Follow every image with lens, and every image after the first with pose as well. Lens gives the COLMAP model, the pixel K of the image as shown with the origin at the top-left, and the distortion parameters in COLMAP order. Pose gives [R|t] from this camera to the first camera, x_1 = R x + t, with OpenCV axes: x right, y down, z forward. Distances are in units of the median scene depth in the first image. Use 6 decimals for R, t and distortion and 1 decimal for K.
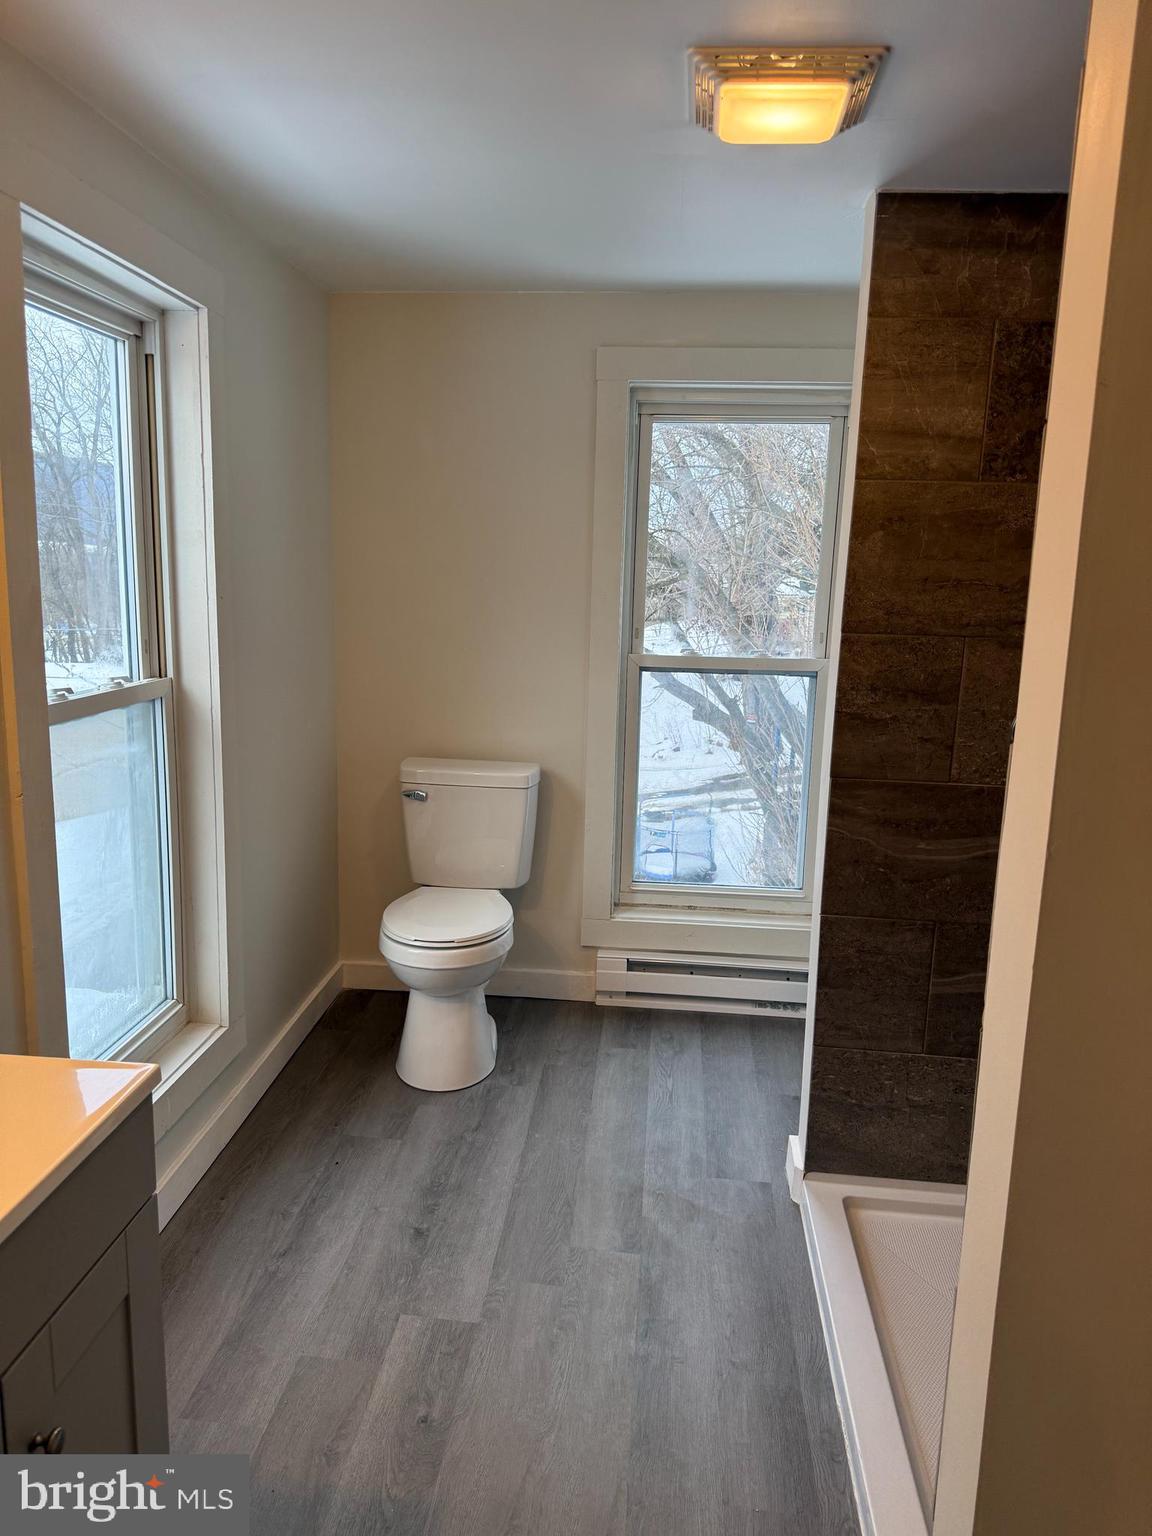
lens RADIAL K [[1069.8, 0, 578.4], [0, 1069.8, 751.2], [0, 0, 1]] dist [0.032900, -0.062519]
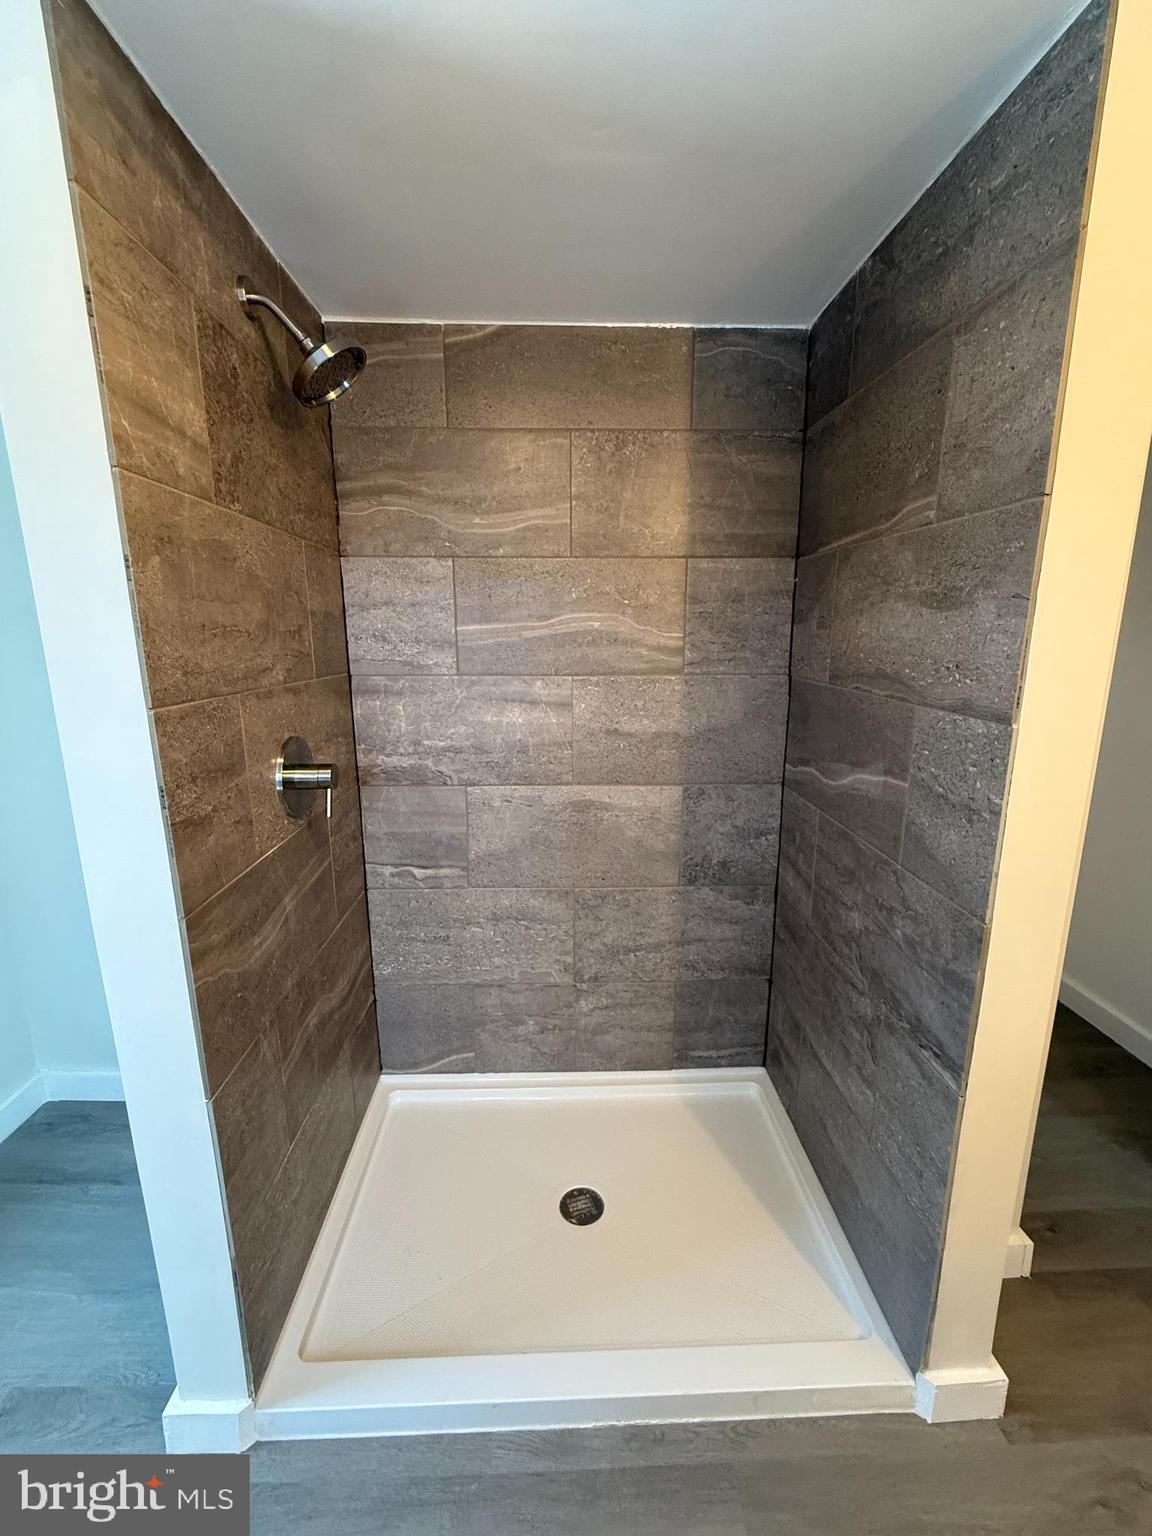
lens RADIAL K [[633.5, 0, 575.1], [0, 633.5, 765.6], [0, 0, 1]] dist [0.003365, 0.000194]
pose [[-0.125398, -0.227772, 0.965606, -0.173097], [0.172446, 0.953469, 0.247303, -0.131260], [-0.977005, 0.197526, -0.080284, 0.797188]]
